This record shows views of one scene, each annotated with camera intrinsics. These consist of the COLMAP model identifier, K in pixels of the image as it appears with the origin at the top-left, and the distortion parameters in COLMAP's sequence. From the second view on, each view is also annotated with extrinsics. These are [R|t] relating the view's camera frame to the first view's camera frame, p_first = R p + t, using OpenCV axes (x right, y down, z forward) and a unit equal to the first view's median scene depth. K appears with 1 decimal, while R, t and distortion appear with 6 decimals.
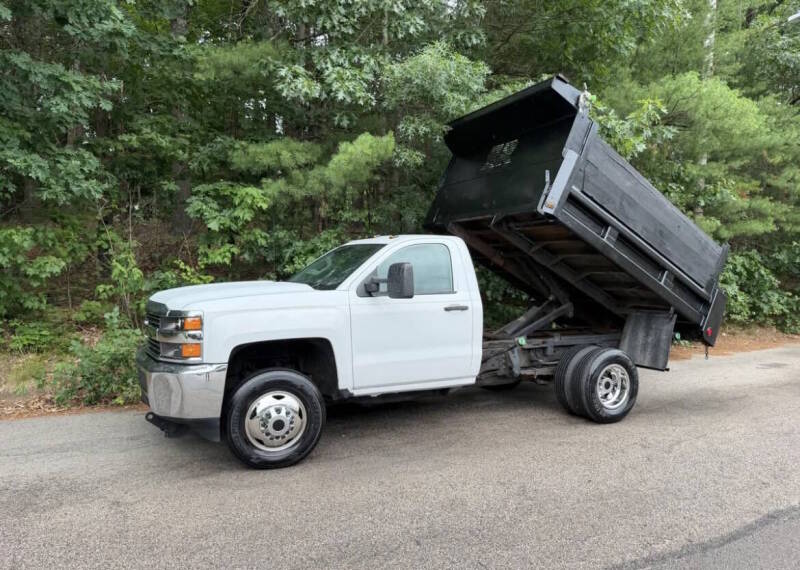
lens RADIAL K [[577.8, 0, 400.3], [0, 577.8, 295.8], [0, 0, 1]] dist [0.000008, -0.013042]
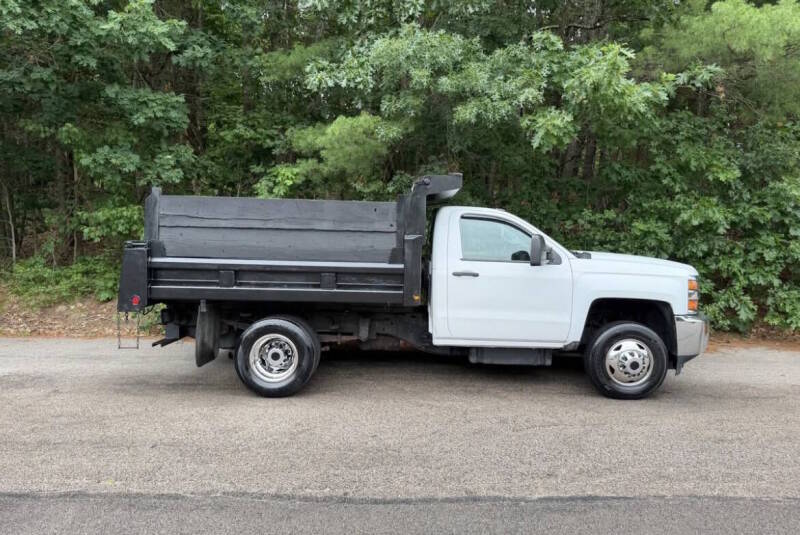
lens RADIAL K [[576.5, 0, 403.4], [0, 576.5, 259.9], [0, 0, 1]] dist [0.006963, -0.023054]
pose [[0.878246, 0.022944, -0.477659, 0.583068], [-0.024009, 0.999704, 0.003877, -0.005511], [0.477606, 0.008063, 0.878537, 0.064111]]
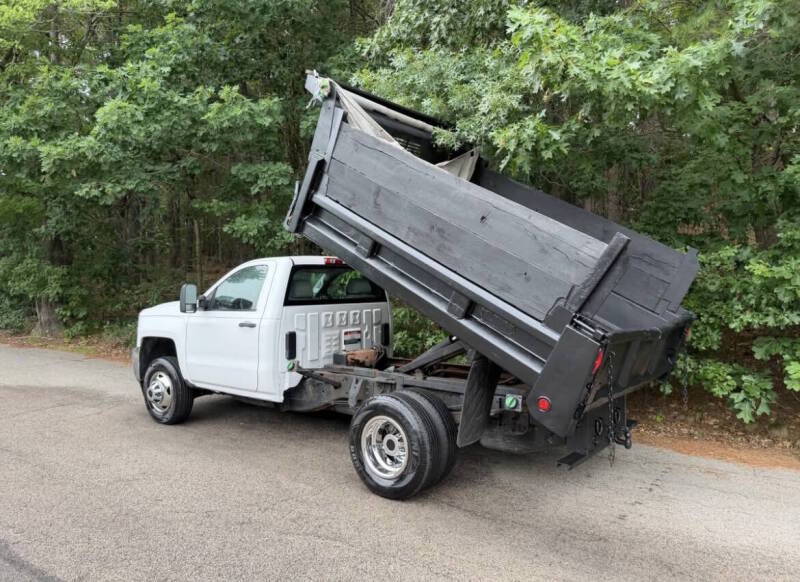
lens RADIAL K [[576.2, 0, 401.2], [0, 576.2, 285.6], [0, 0, 1]] dist [-0.000572, -0.017627]
pose [[0.414578, -0.007521, -0.909983, 0.946459], [-0.038013, 0.998950, -0.025575, -0.028510], [0.909220, 0.045194, 0.413857, 0.637697]]
